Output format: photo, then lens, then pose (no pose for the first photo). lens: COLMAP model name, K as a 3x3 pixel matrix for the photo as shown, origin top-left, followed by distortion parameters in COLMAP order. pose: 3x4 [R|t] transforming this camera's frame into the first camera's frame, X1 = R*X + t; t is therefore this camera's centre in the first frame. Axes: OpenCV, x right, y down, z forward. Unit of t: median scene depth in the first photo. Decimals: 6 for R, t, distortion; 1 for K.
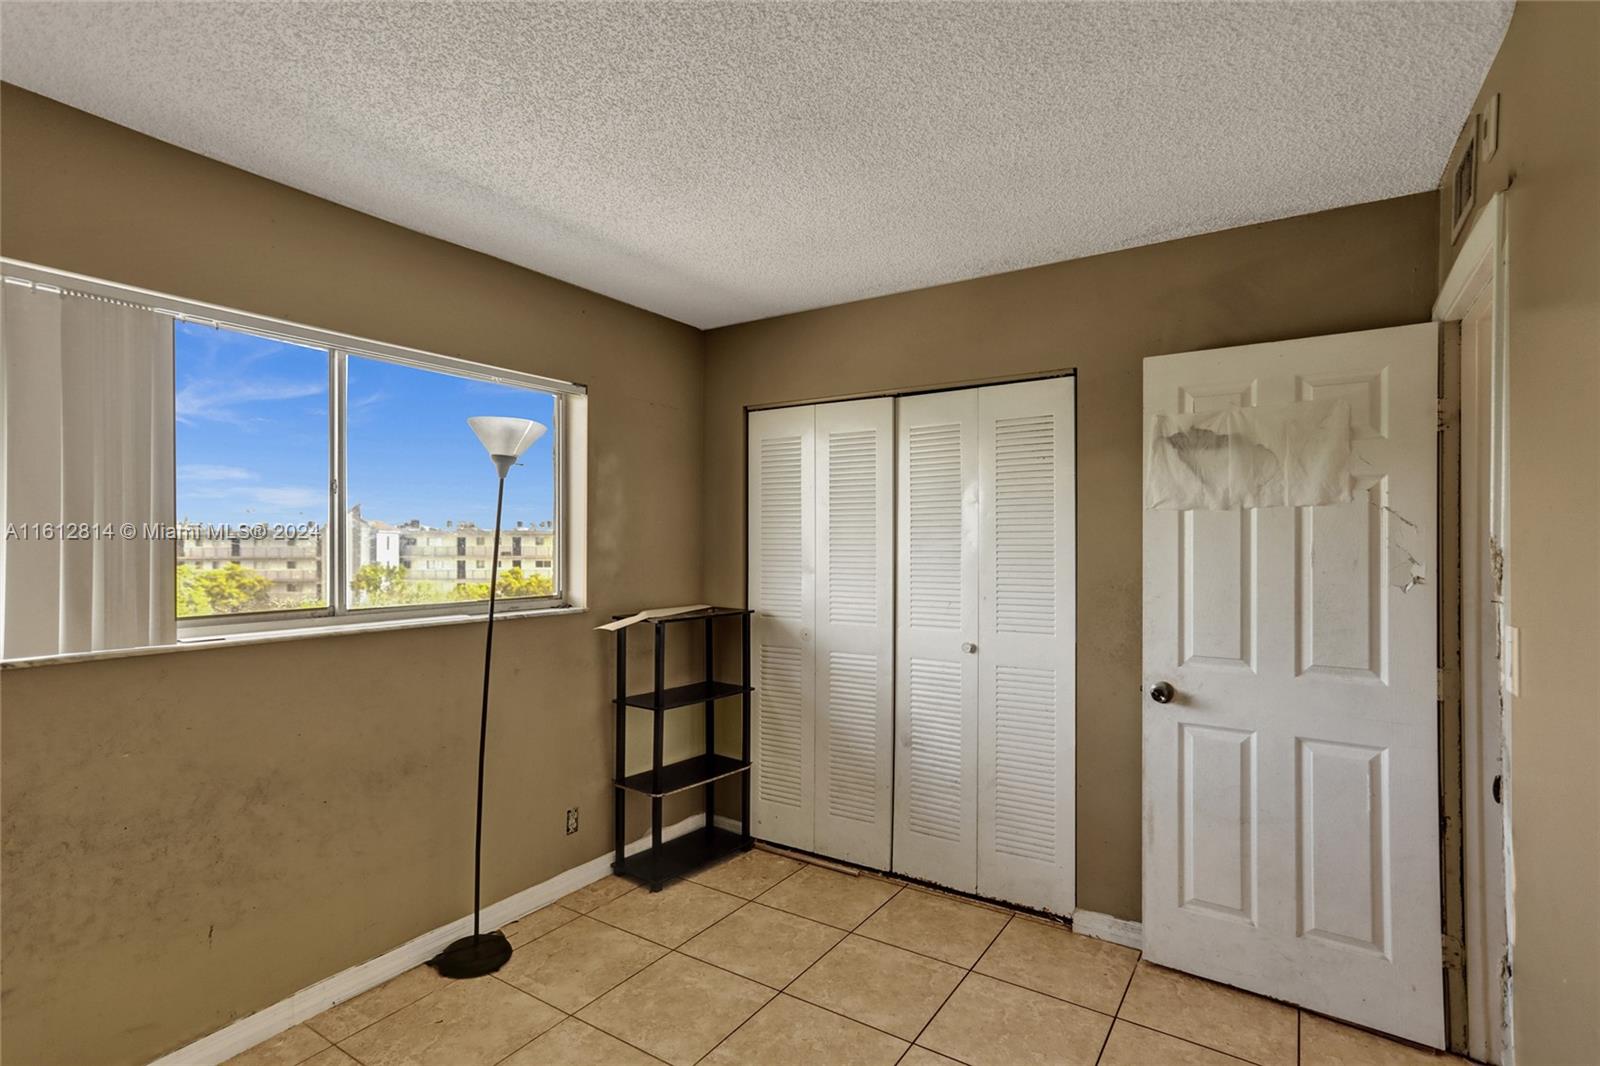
lens RADIAL K [[799.3, 0, 791.8], [0, 799.3, 532.0], [0, 0, 1]] dist [-0.028446, 0.042633]
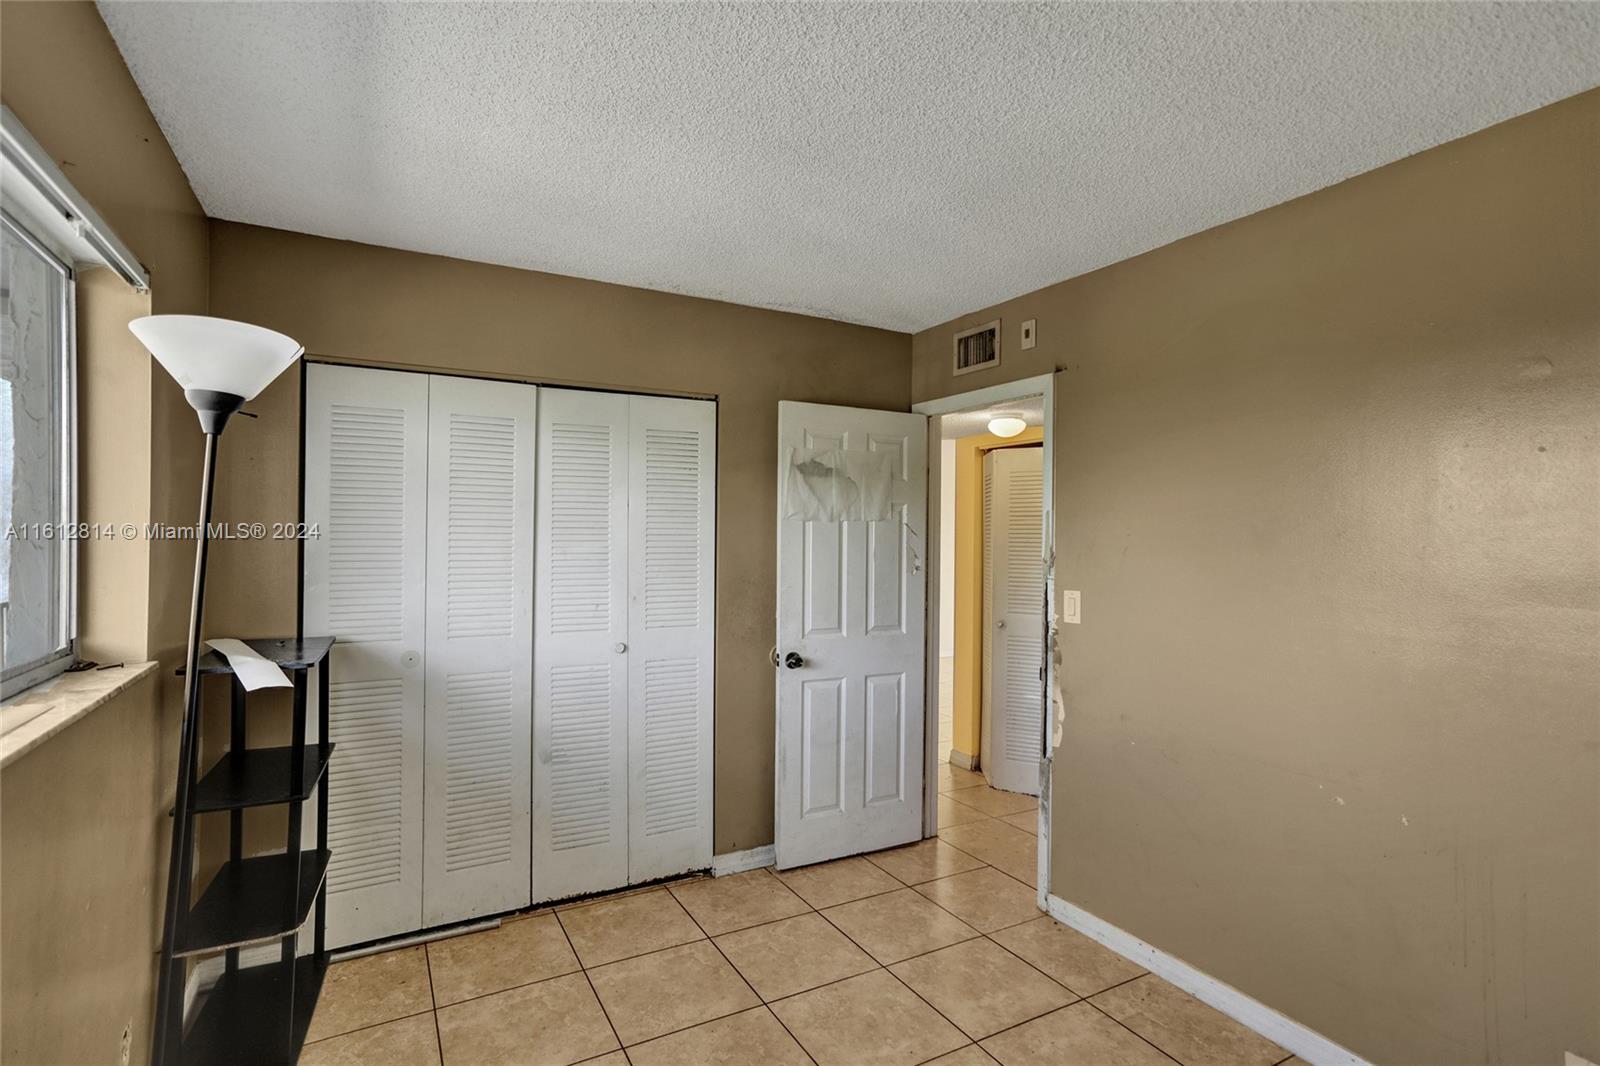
lens RADIAL K [[799.3, 0, 791.8], [0, 799.3, 532.0], [0, 0, 1]] dist [-0.028446, 0.042633]
pose [[0.449726, 0.007754, 0.893133, -0.691220], [-0.019617, 0.999807, 0.001198, -0.010058], [-0.892951, -0.018059, 0.449792, 0.408095]]
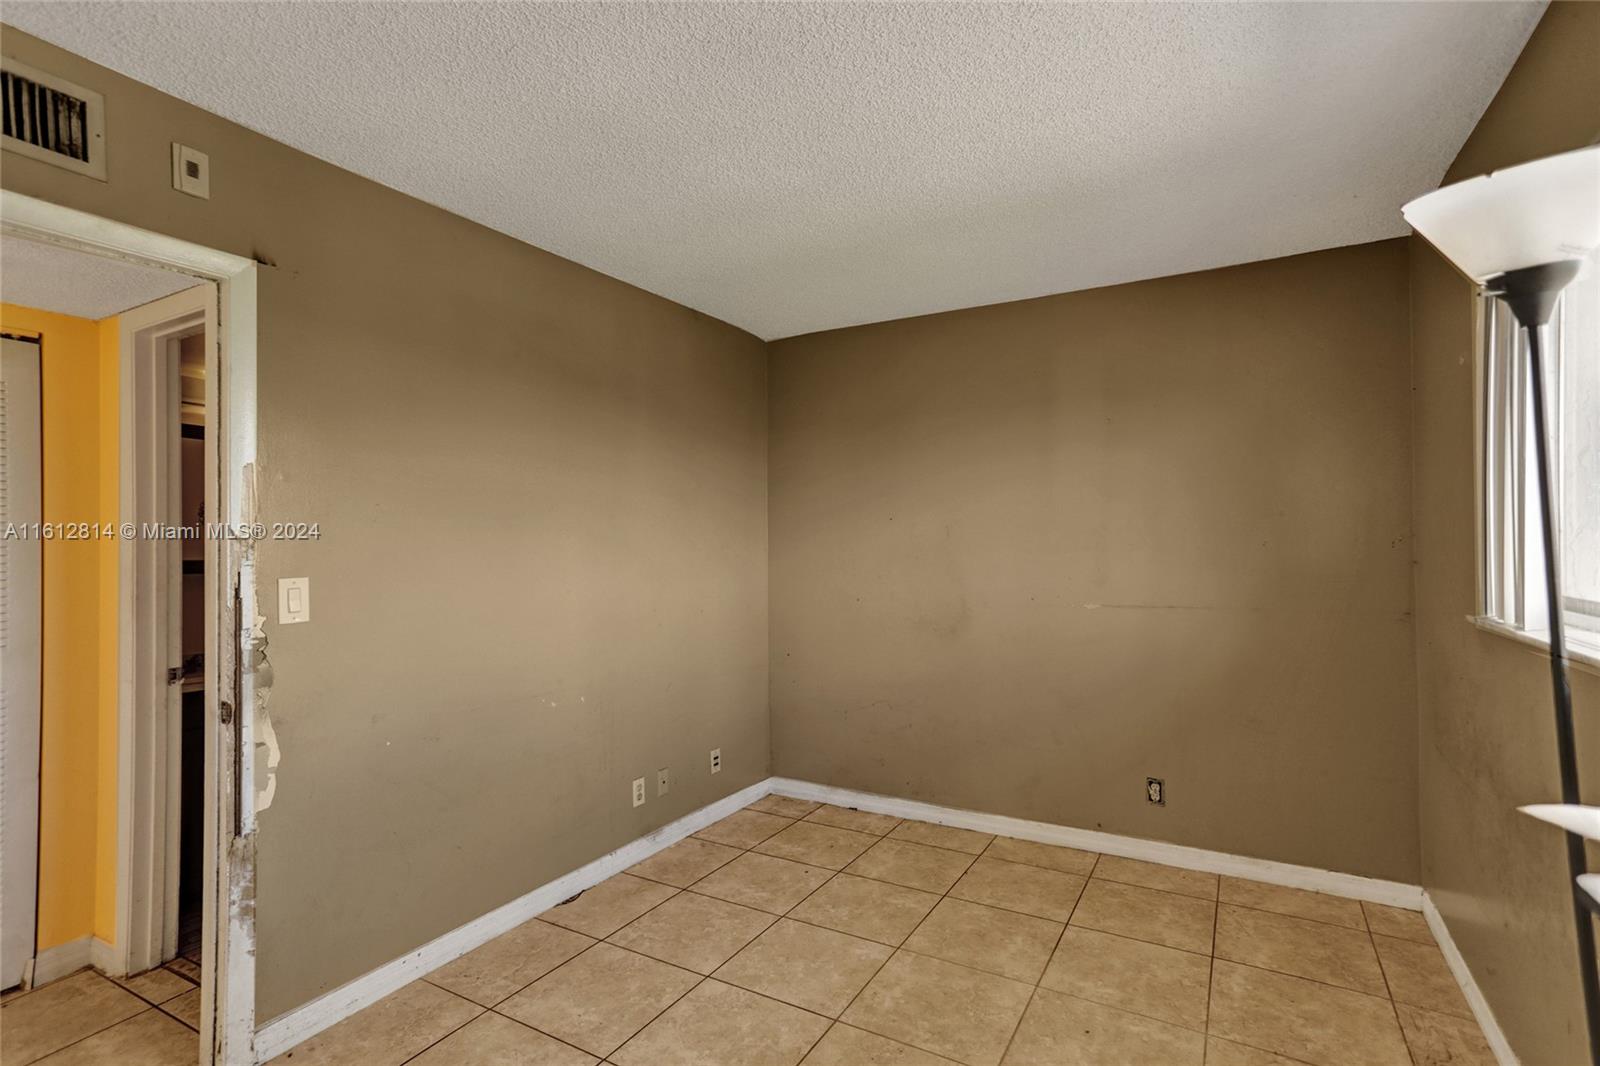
lens RADIAL K [[782.9, 0, 794.9], [0, 782.9, 533.7], [0, 0, 1]] dist [-0.028394, 0.039967]
pose [[-0.997647, 0.005647, -0.068326, 0.031970], [0.006884, 0.999816, -0.017887, 0.038427], [0.068212, -0.018316, -0.997503, 1.386075]]
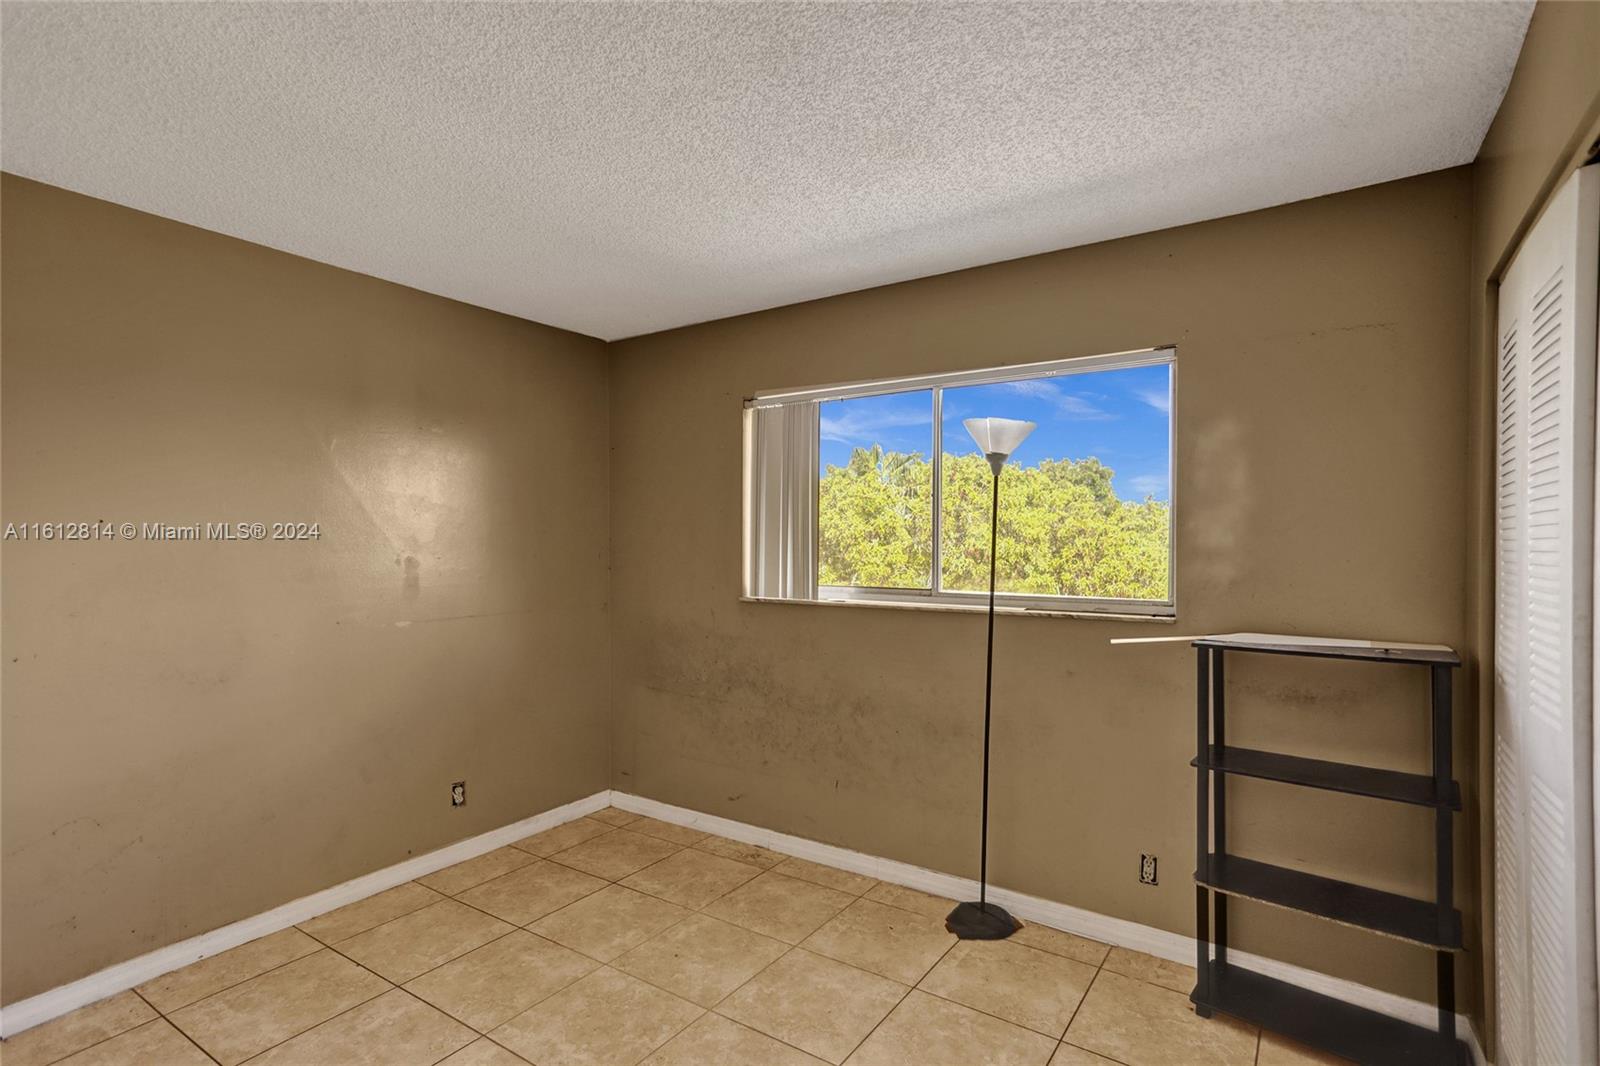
lens RADIAL K [[792.7, 0, 783.7], [0, 792.7, 547.6], [0, 0, 1]] dist [-0.003472, 0.034642]
pose [[-0.022703, 0.005713, -0.999726, 0.682042], [0.009116, 0.999943, 0.005507, 0.016852], [0.999701, -0.008988, -0.022754, 0.758217]]
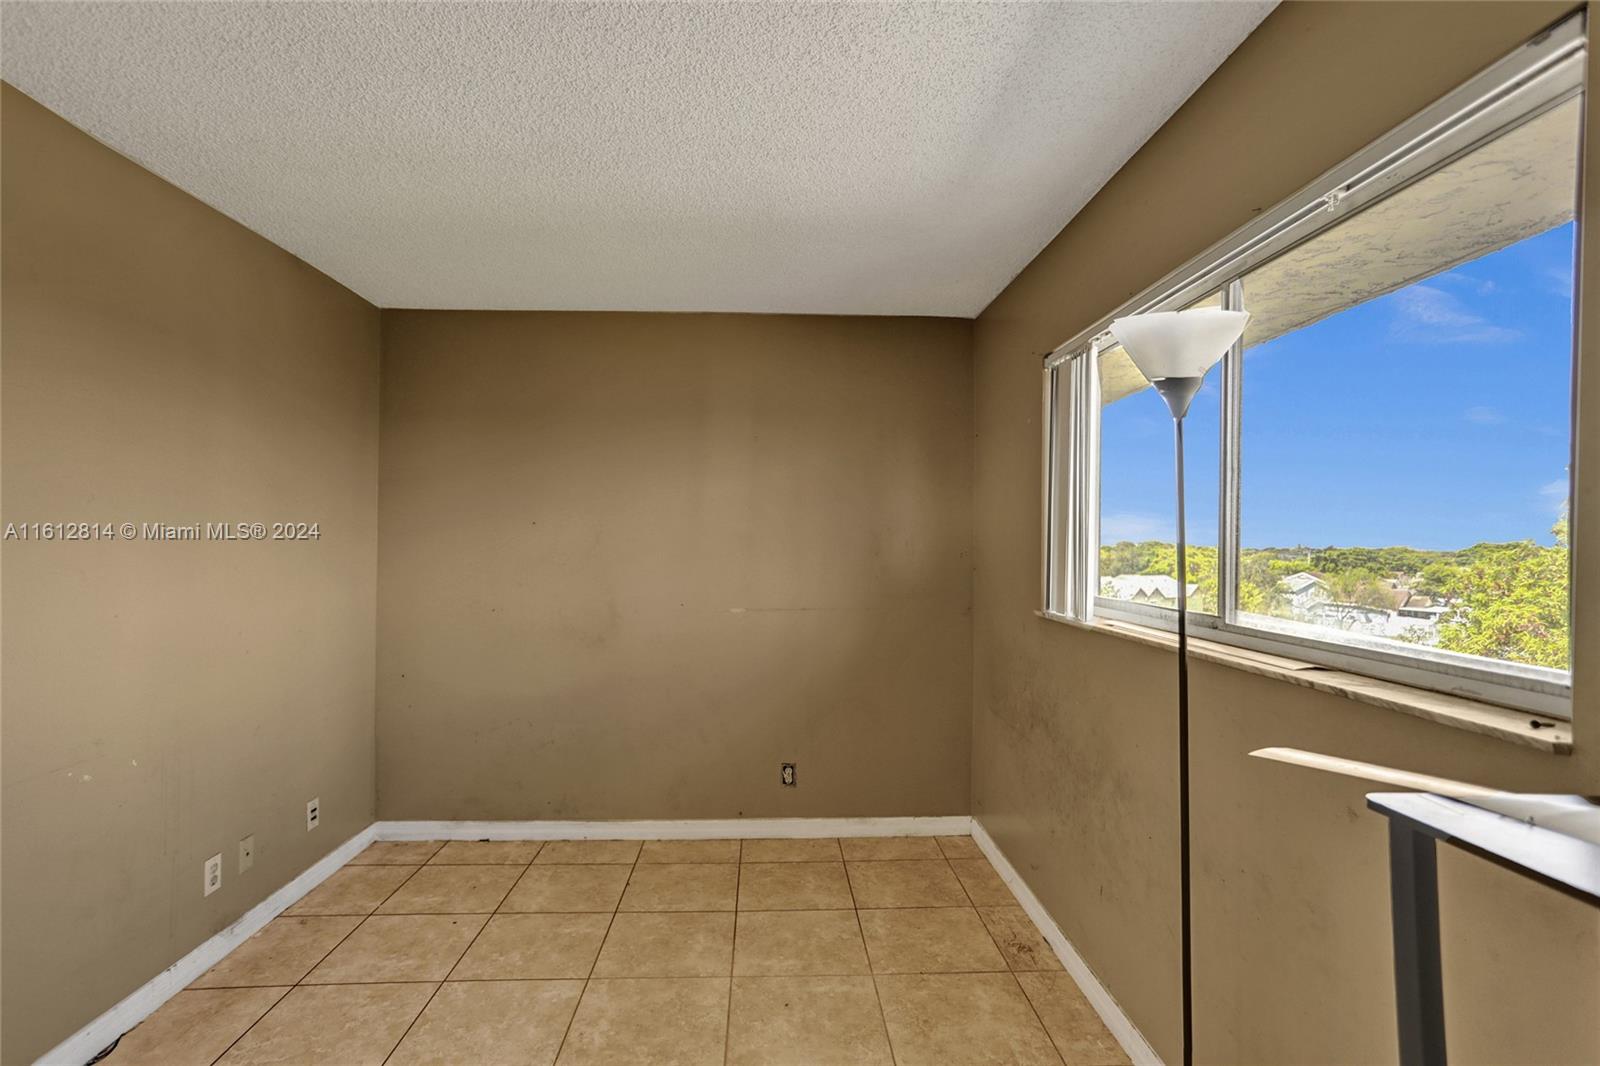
lens RADIAL K [[781.3, 0, 791.9], [0, 781.3, 534.8], [0, 0, 1]] dist [-0.027422, 0.039998]
pose [[-0.806596, -0.013298, -0.590954, 0.197183], [-0.004331, 0.999853, -0.016588, 0.026611], [0.591087, -0.010821, -0.806535, 1.307698]]
